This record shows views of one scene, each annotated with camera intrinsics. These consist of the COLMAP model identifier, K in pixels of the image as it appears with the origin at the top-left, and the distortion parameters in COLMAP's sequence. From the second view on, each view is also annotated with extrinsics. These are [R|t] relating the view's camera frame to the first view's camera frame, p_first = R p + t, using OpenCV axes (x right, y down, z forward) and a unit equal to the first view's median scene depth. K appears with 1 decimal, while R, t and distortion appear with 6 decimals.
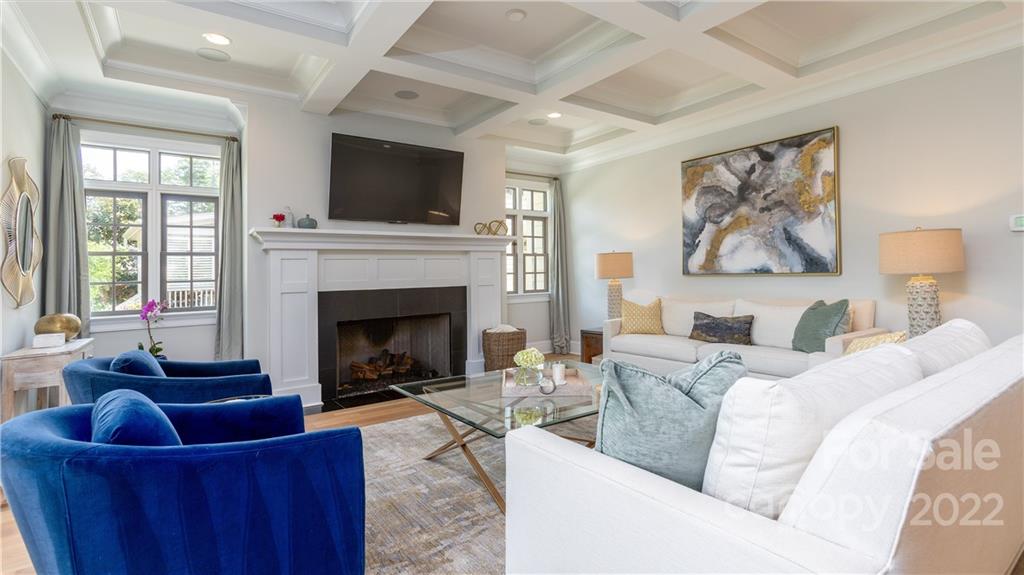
lens RADIAL K [[483.6, 0, 516.5], [0, 483.6, 270.7], [0, 0, 1]] dist [0.002299, 0.000537]
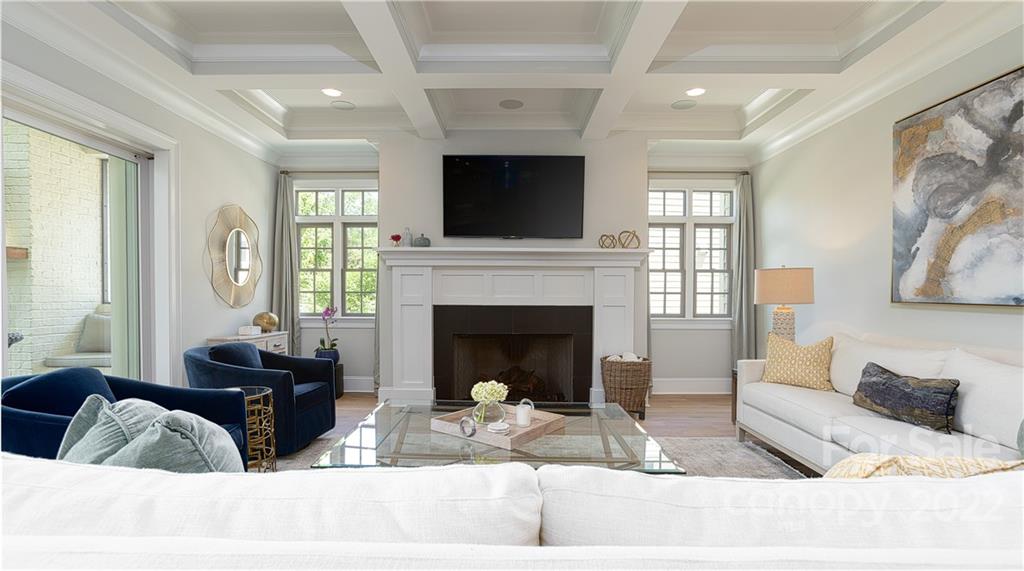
lens RADIAL K [[478.3, 0, 507.1], [0, 478.3, 301.5], [0, 0, 1]] dist [-0.002093, 0.001247]
pose [[0.801813, 0.038986, -0.596302, 0.328772], [-0.020651, 0.999081, 0.037552, -0.006660], [0.597218, -0.017796, 0.801882, 0.209497]]
